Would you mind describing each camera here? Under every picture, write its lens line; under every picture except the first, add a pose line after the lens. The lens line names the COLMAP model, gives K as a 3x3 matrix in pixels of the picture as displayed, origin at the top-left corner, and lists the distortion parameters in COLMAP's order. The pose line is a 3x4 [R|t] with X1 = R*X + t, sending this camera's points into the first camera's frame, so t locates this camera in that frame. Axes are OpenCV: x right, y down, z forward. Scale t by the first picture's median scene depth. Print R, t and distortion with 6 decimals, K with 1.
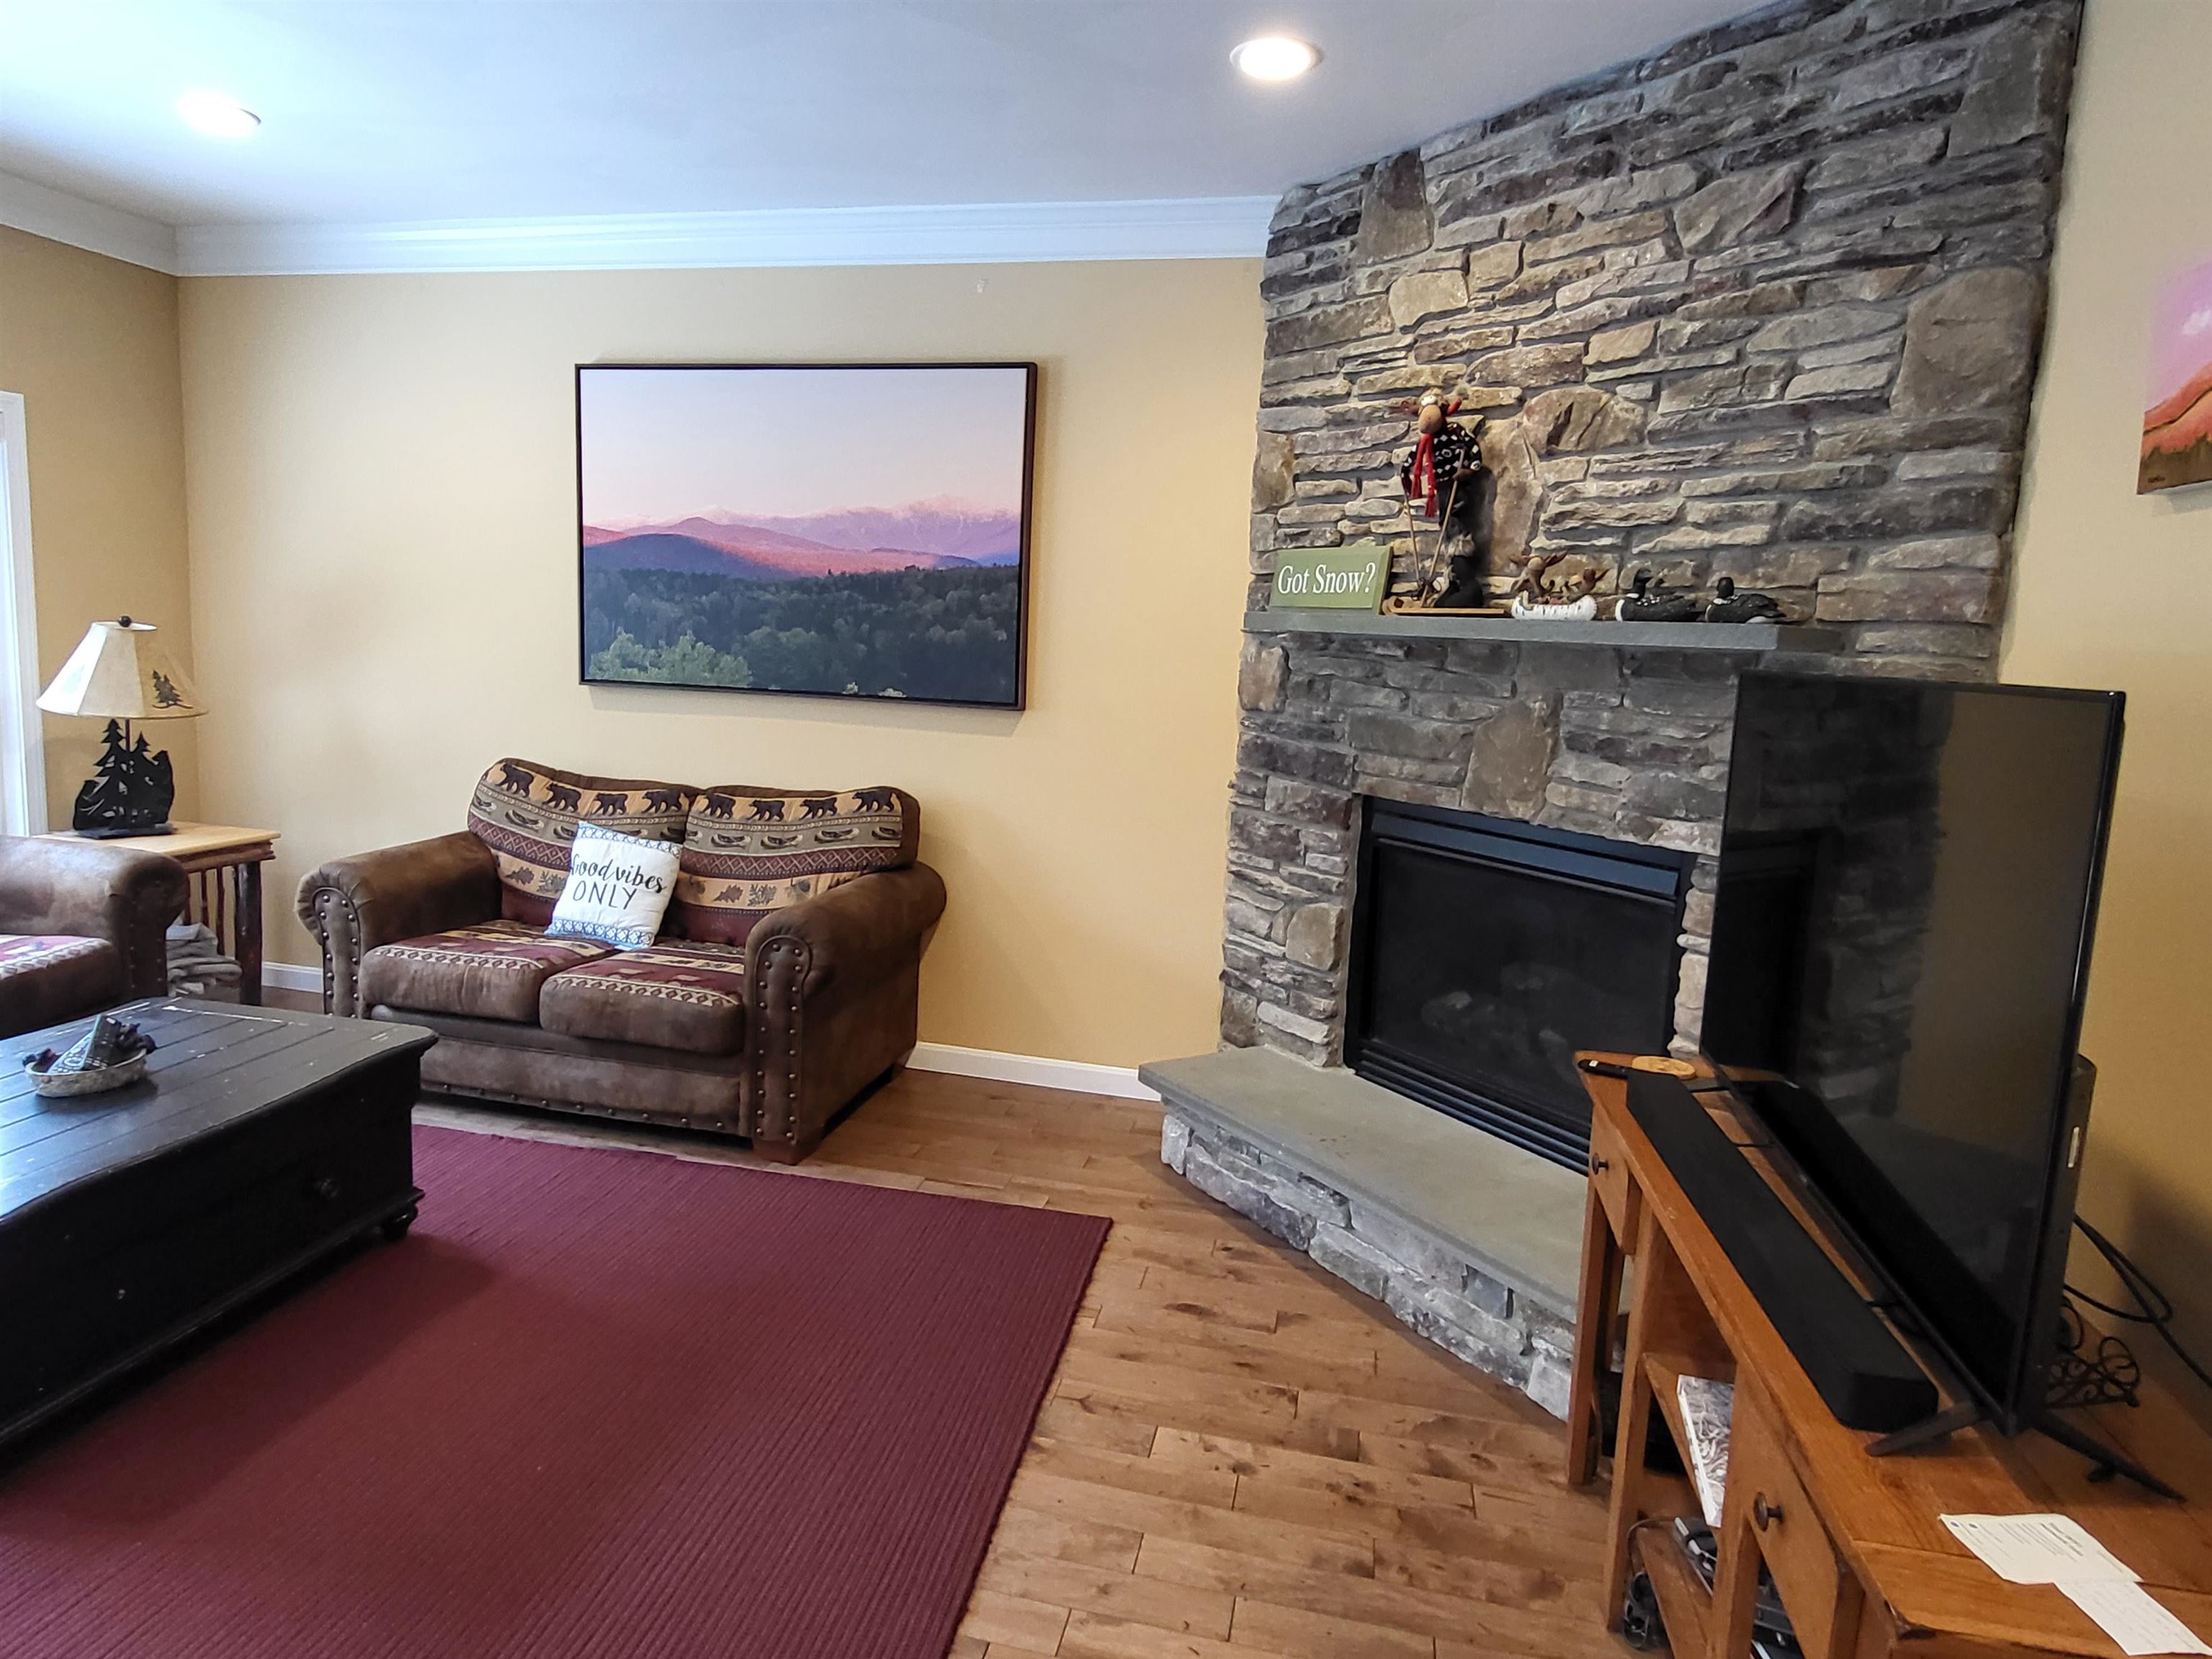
lens RADIAL K [[1356.9, 0, 1102.4], [0, 1356.9, 821.0], [0, 0, 1]] dist [-0.010082, 0.003520]
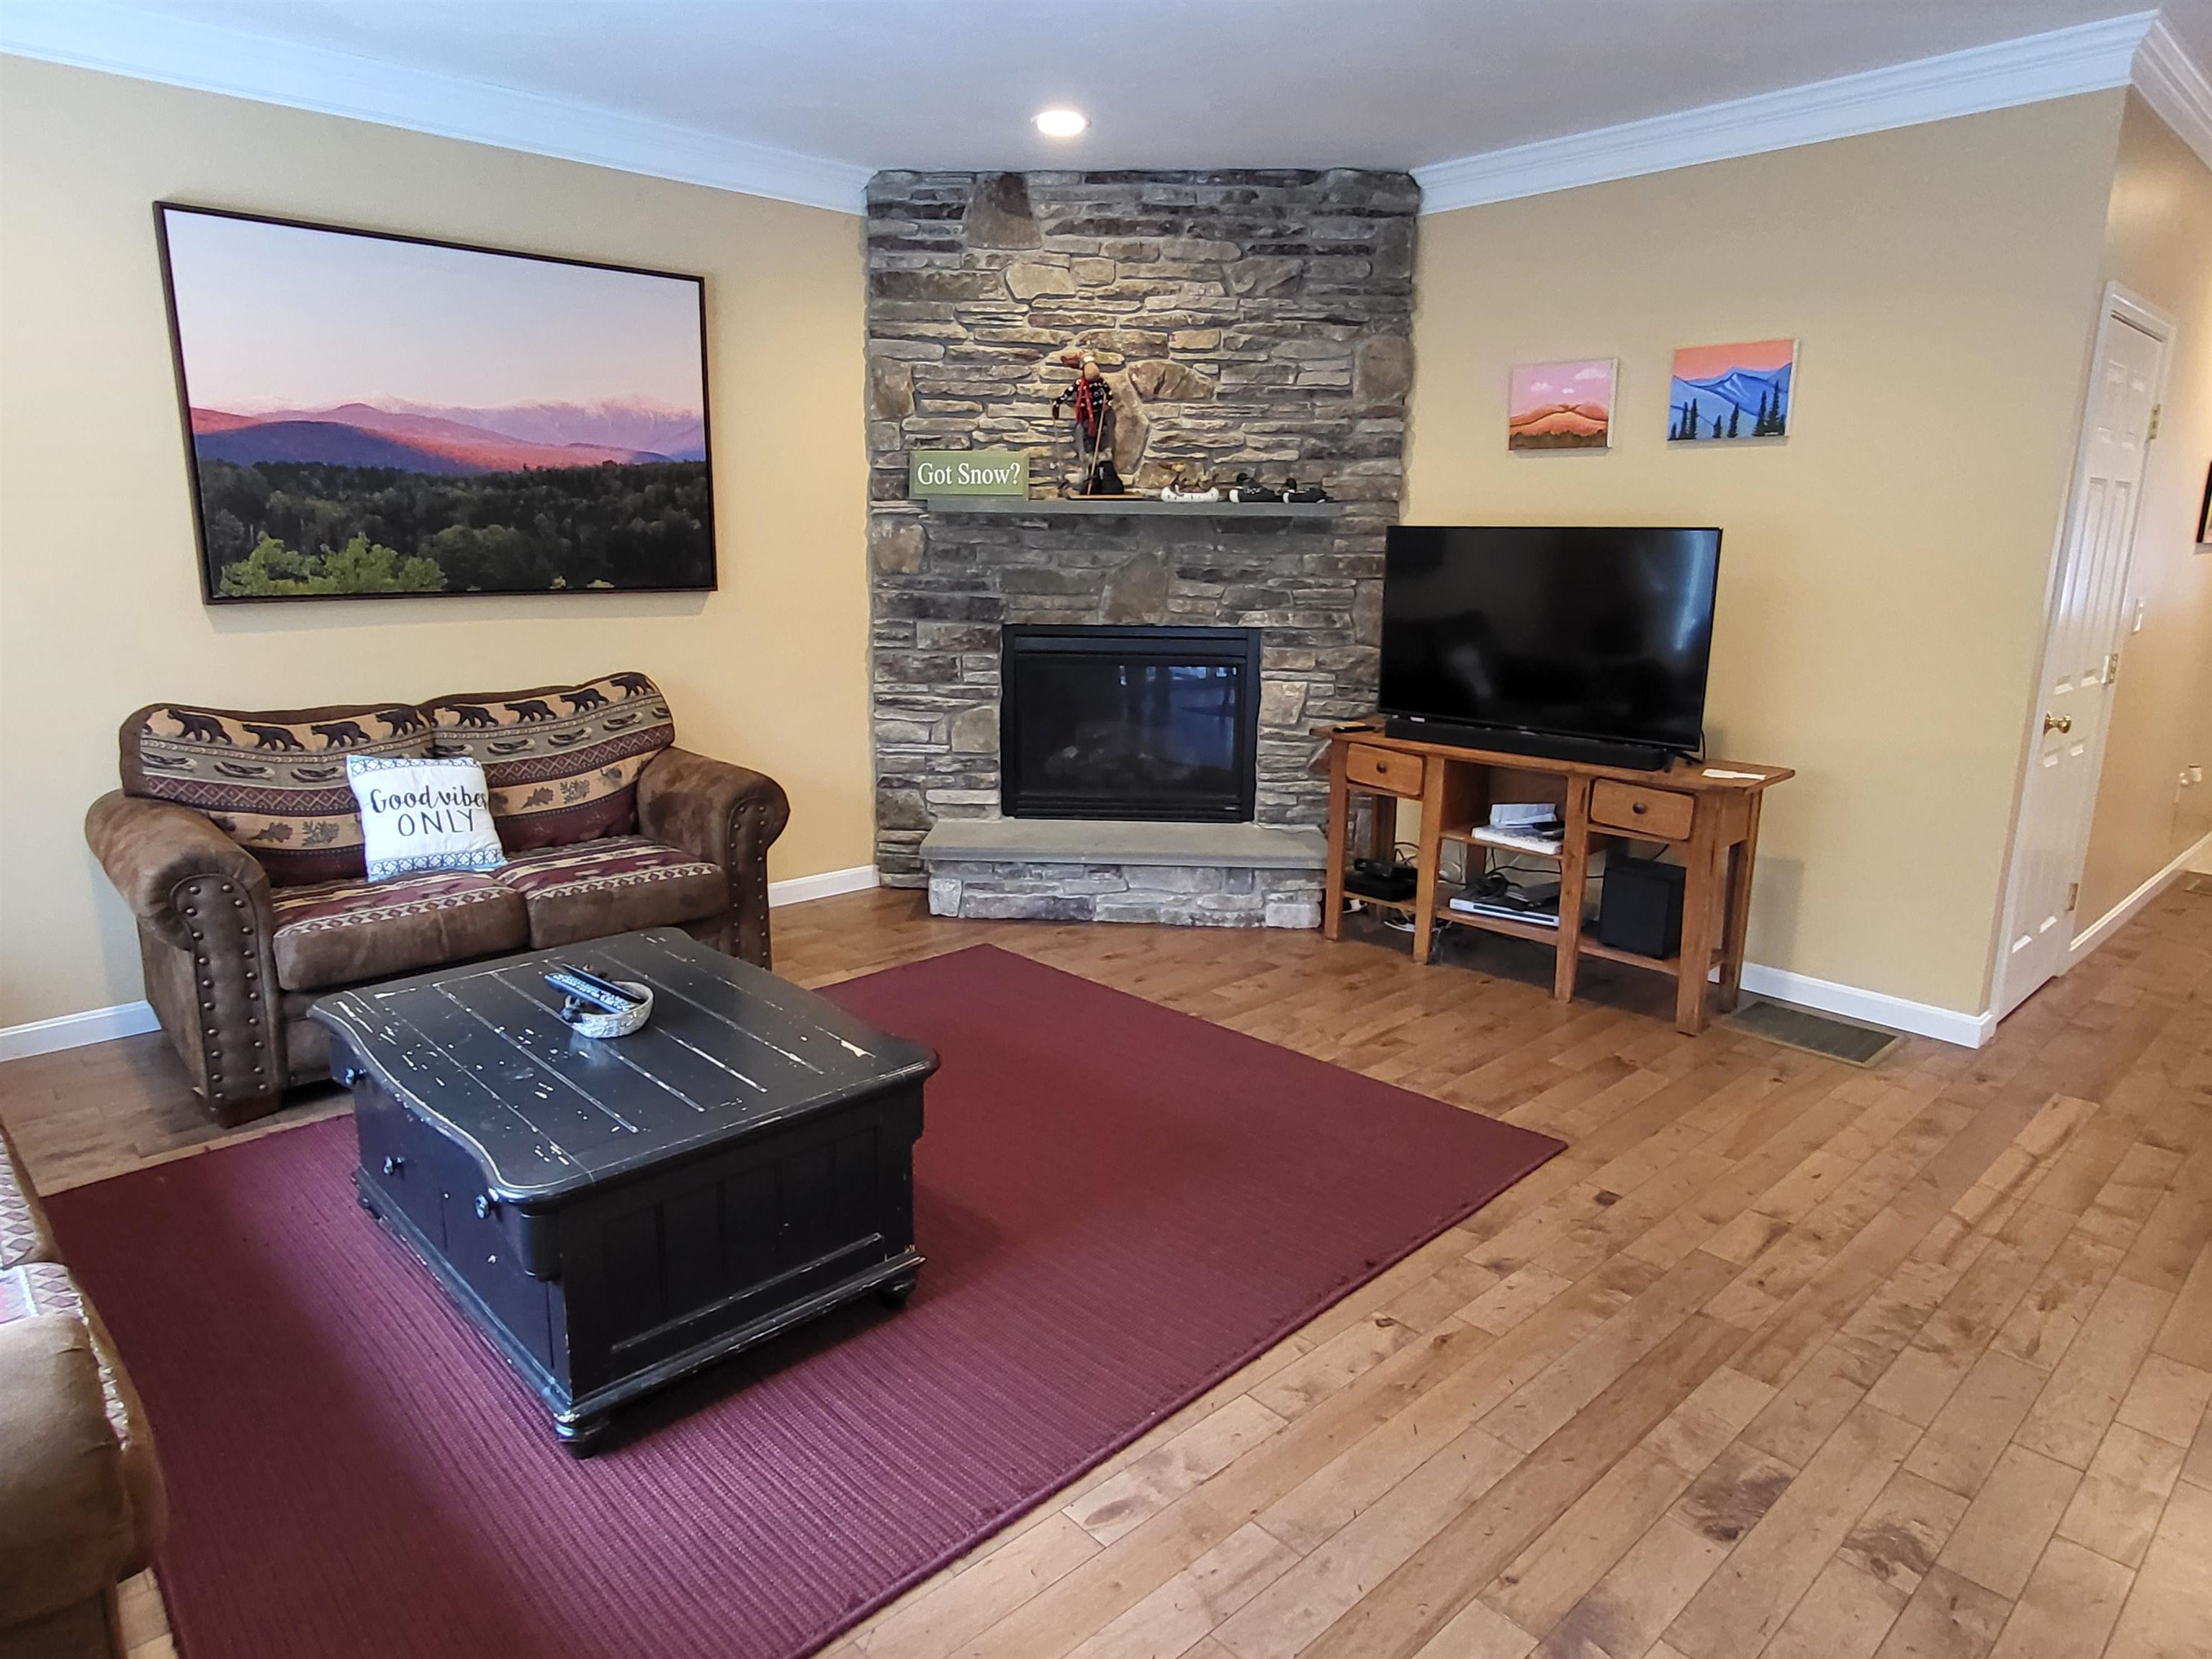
lens RADIAL K [[1356.9, 0, 1088.1], [0, 1356.9, 828.4], [0, 0, 1]] dist [-0.010082, 0.003520]
pose [[0.544938, -0.220879, 0.808861, -0.968514], [0.131781, 0.975252, 0.177534, -0.053199], [-0.828056, 0.009847, 0.560559, 0.116556]]
